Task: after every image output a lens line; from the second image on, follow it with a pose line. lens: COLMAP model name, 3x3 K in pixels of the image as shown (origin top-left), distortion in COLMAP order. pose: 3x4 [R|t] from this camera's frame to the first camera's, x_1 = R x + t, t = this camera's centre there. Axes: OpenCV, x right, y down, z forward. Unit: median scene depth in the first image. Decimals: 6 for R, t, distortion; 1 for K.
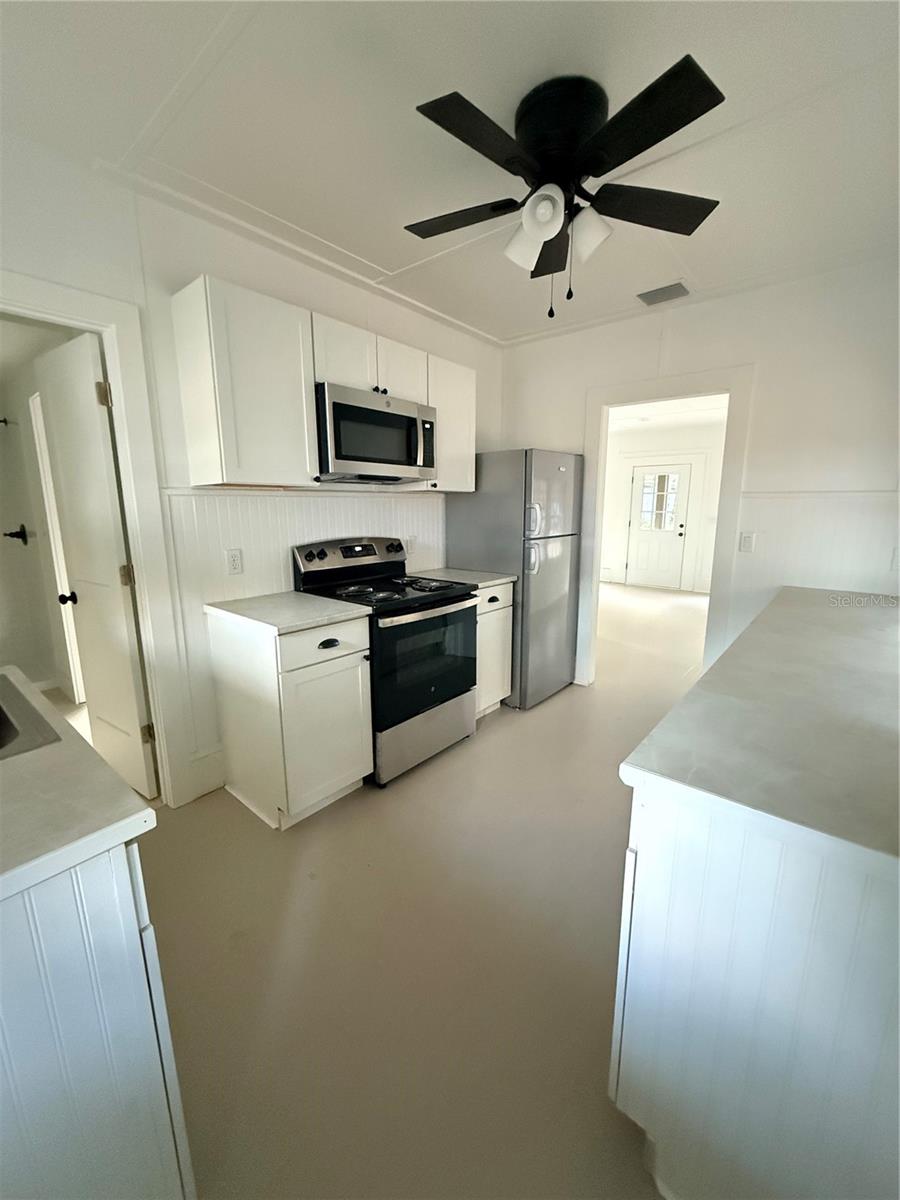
lens RADIAL K [[480.1, 0, 450.4], [0, 480.1, 601.5], [0, 0, 1]] dist [0.001974, 0.000069]
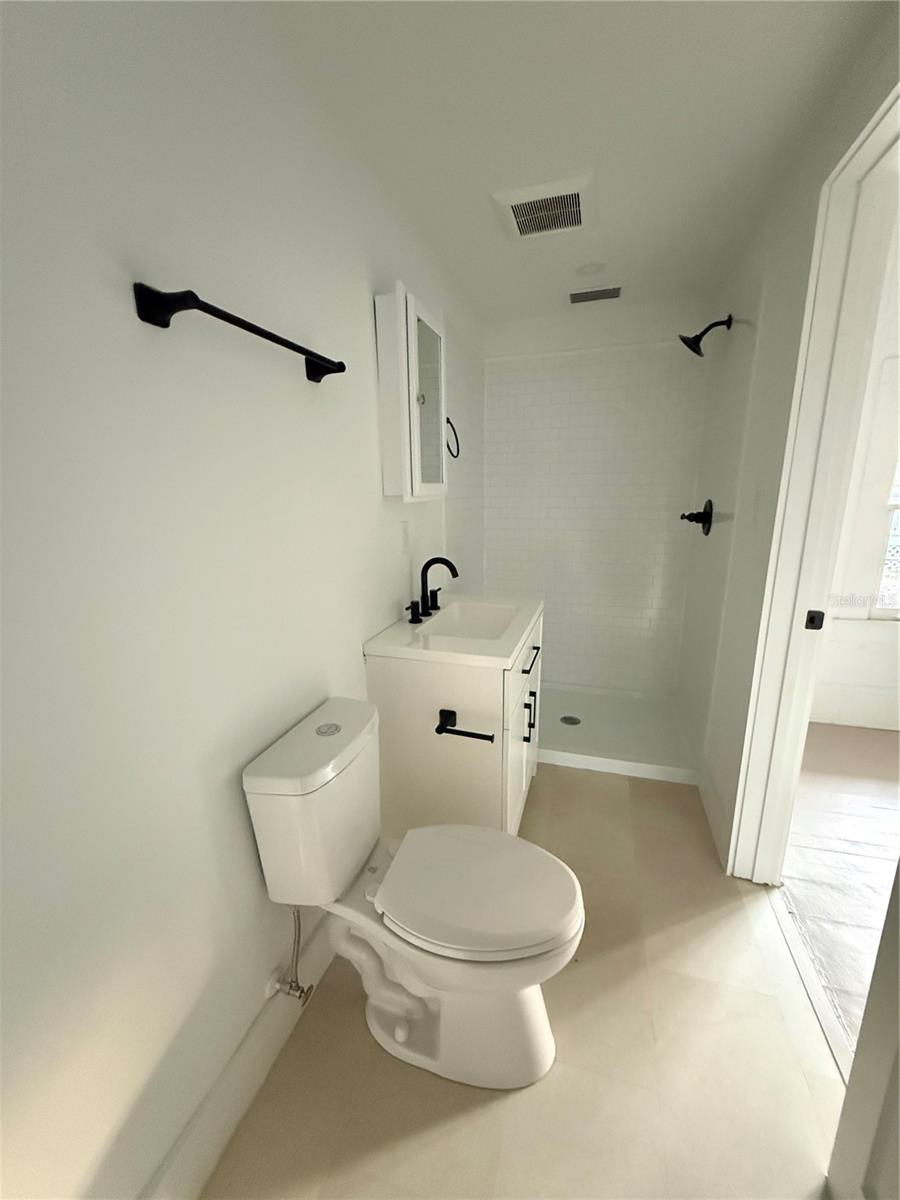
lens RADIAL K [[480.1, 0, 450.0], [0, 480.1, 601.0], [0, 0, 1]] dist [0.001974, 0.000069]
pose [[0.393302, 0.192377, -0.899058, -0.453433], [-0.168125, 0.976425, 0.135384, -0.064166], [0.903907, 0.097907, 0.416373, 0.467852]]
